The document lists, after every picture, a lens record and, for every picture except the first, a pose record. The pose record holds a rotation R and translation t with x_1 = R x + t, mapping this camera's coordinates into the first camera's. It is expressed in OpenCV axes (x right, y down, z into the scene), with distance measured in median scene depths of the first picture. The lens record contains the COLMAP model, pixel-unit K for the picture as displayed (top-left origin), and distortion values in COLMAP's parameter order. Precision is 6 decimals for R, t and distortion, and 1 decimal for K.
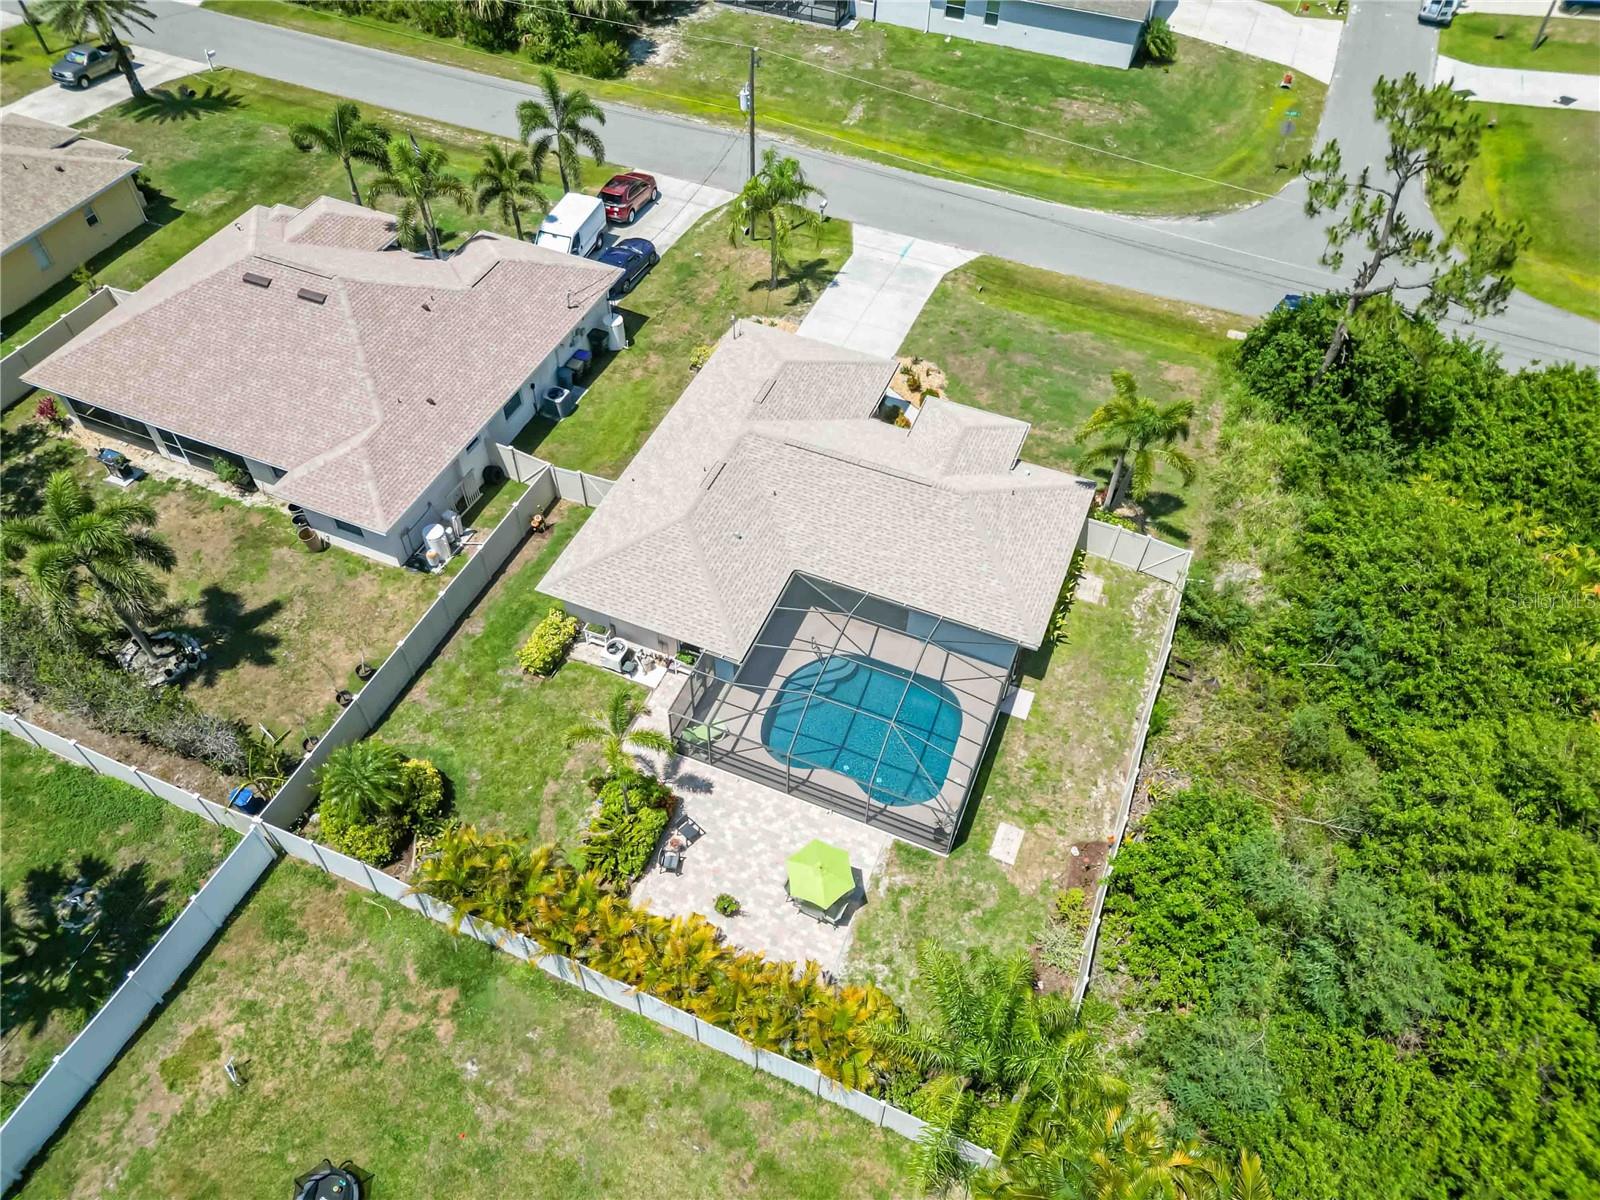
lens RADIAL K [[1125.7, 0, 795.1], [0, 1125.7, 596.1], [0, 0, 1]] dist [0.053732, -0.048034]
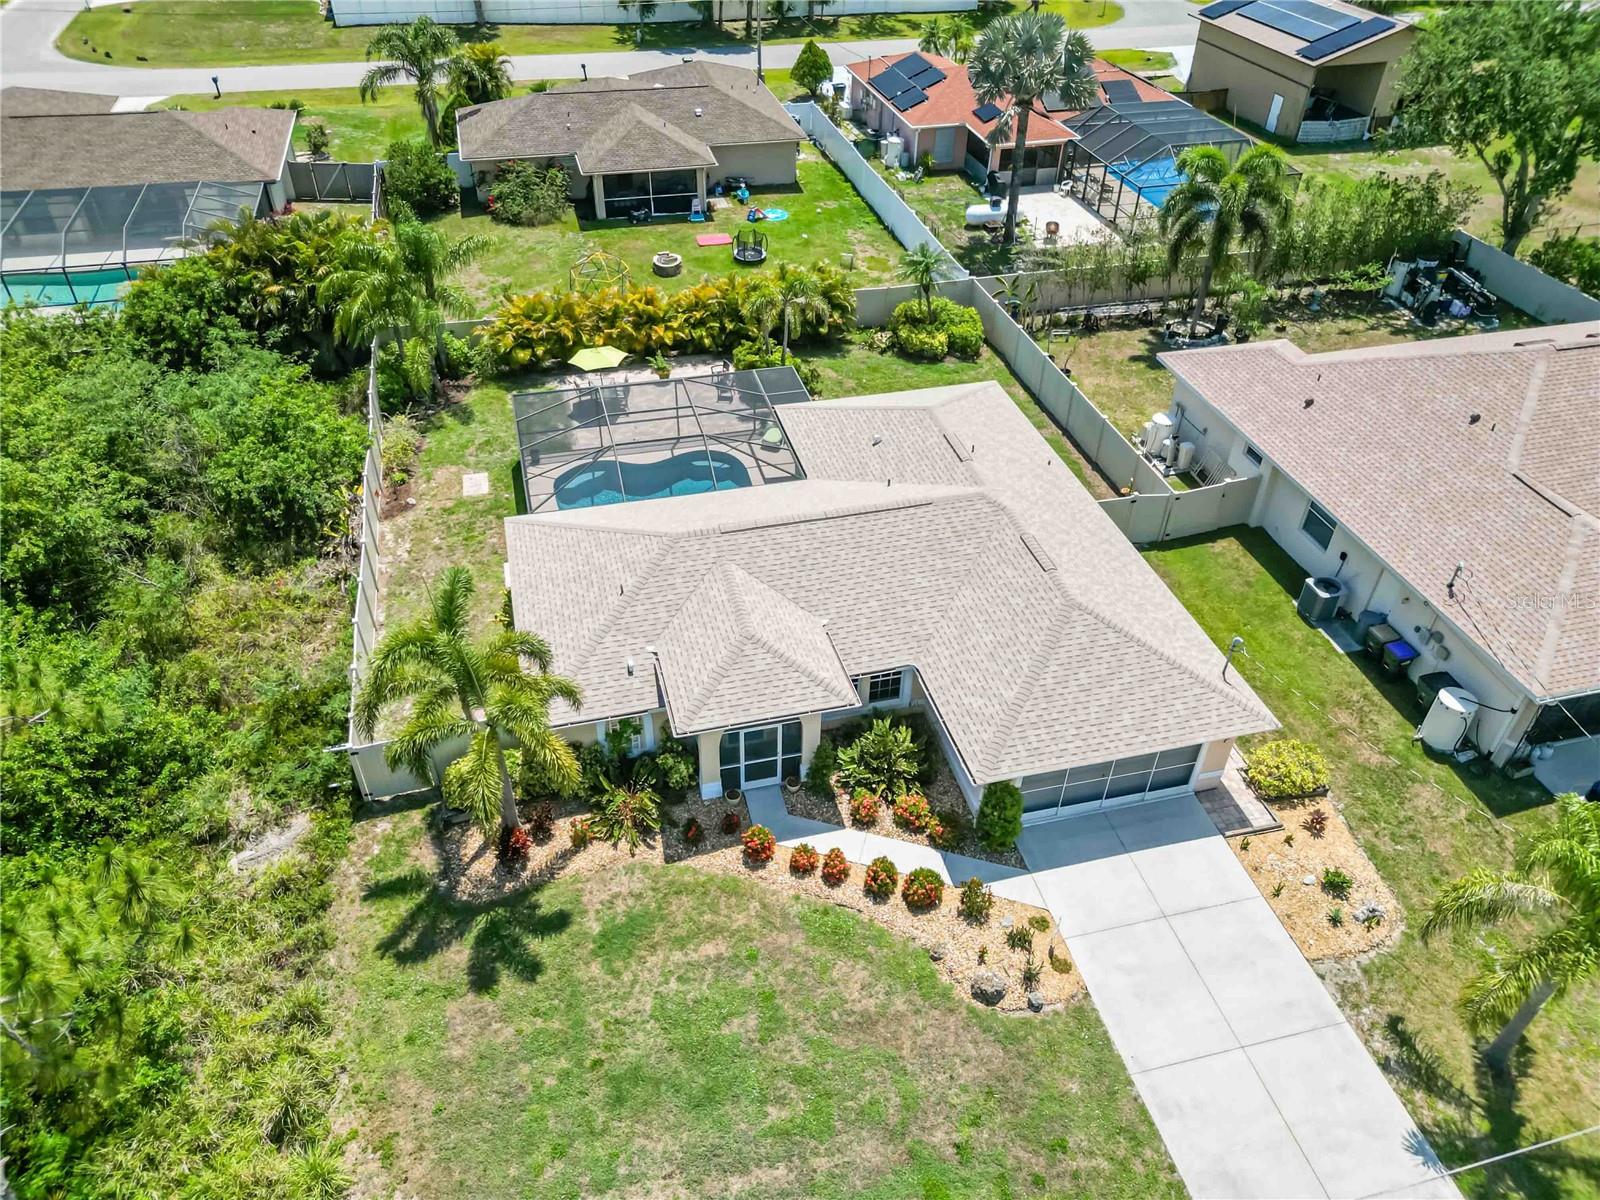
lens RADIAL K [[1122.9, 0, 795.1], [0, 1122.9, 600.9], [0, 0, 1]] dist [0.045123, -0.037816]
pose [[-0.796553, 0.357164, -0.487788, 0.433866], [-0.479036, 0.119342, 0.869645, -0.713755], [0.368820, 0.926386, 0.076033, 0.979816]]
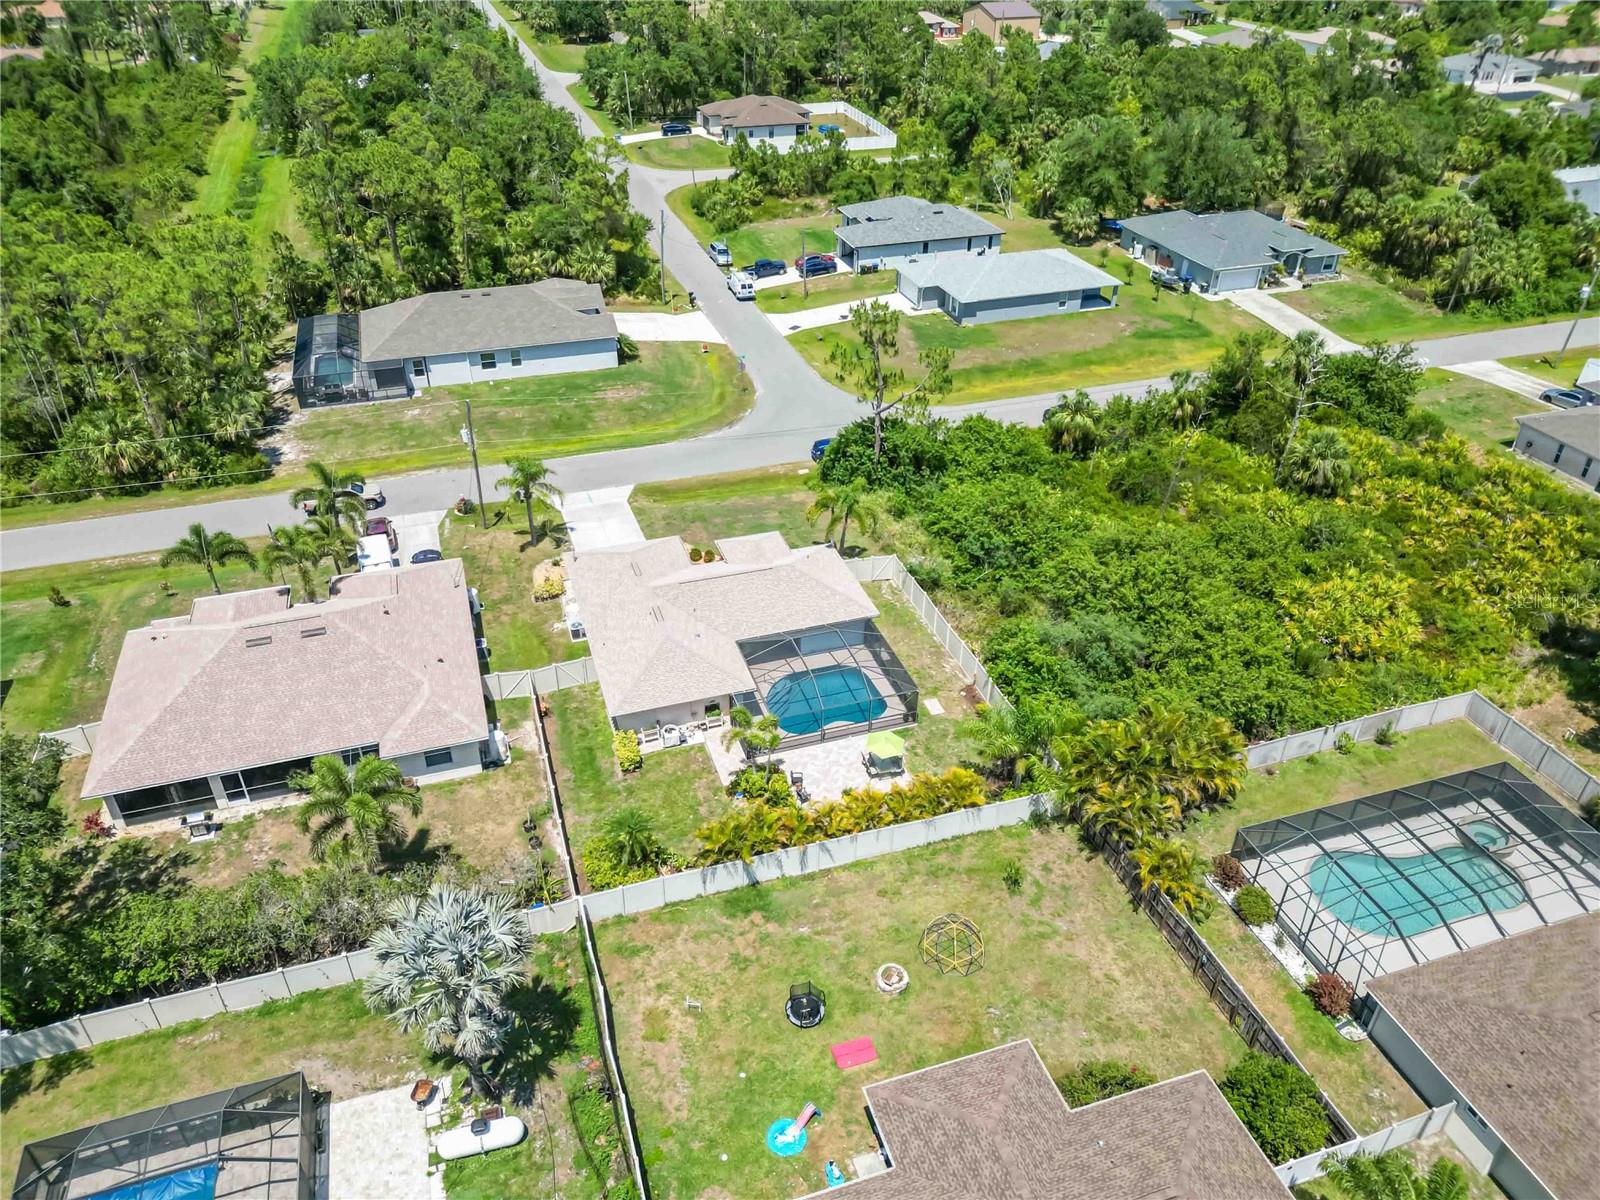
lens RADIAL K [[1124.0, 0, 795.1], [0, 1124.0, 597.7], [0, 0, 1]] dist [0.064295, -0.064664]
pose [[0.757871, -0.369177, 0.537904, -0.741610], [0.501413, 0.857095, -0.118212, 0.148595], [-0.417394, 0.359301, 0.834677, -0.374533]]
